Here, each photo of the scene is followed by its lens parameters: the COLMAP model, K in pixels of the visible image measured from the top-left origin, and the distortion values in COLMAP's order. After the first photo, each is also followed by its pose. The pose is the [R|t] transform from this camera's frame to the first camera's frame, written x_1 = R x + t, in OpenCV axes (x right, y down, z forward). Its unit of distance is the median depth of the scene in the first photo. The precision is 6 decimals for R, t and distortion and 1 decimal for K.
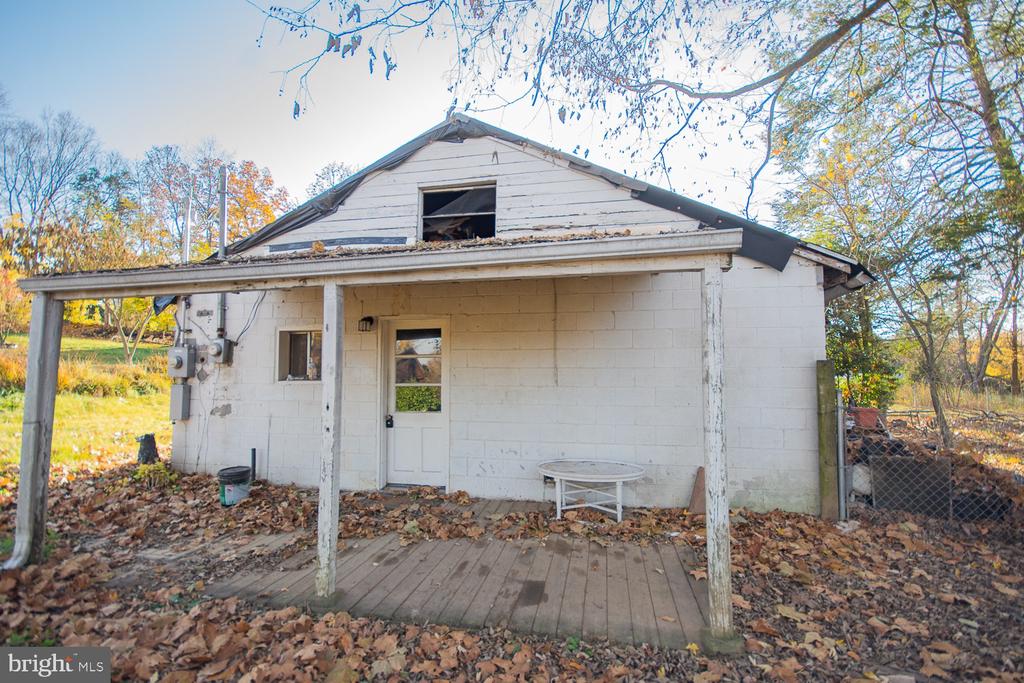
lens RADIAL K [[453.0, 0, 509.6], [0, 453.0, 340.9], [0, 0, 1]] dist [0.000323, -0.004484]
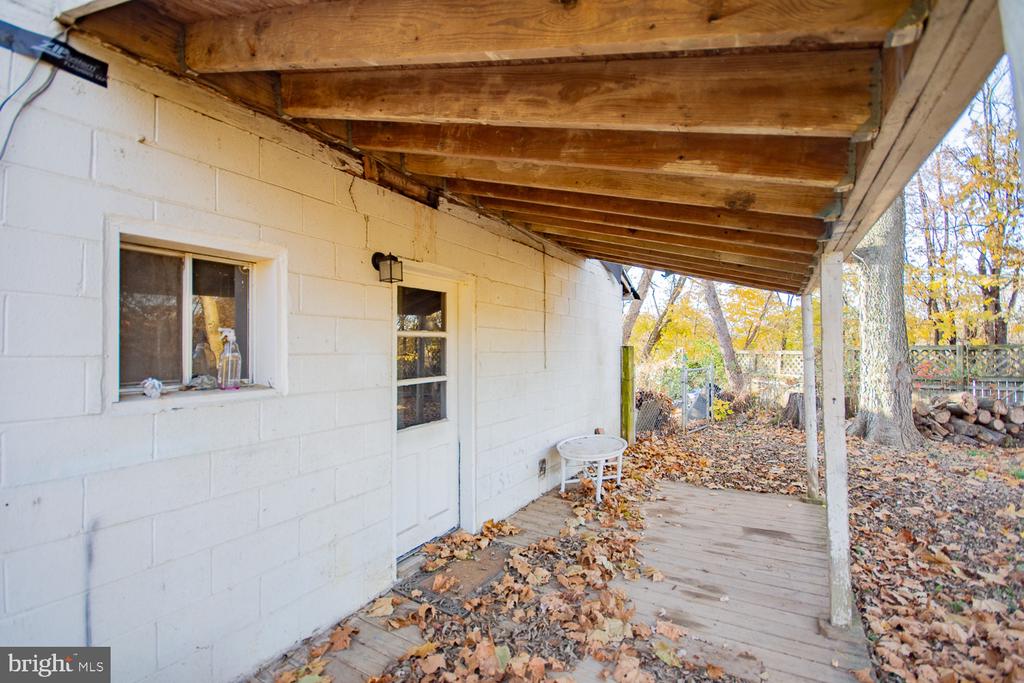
lens RADIAL K [[453.0, 0, 503.7], [0, 453.0, 343.8], [0, 0, 1]] dist [0.000323, -0.004484]
pose [[0.340505, 0.010058, 0.940189, -0.795120], [-0.060643, 0.998096, 0.011285, 0.036524], [-0.938285, -0.060858, 0.340467, 0.745348]]
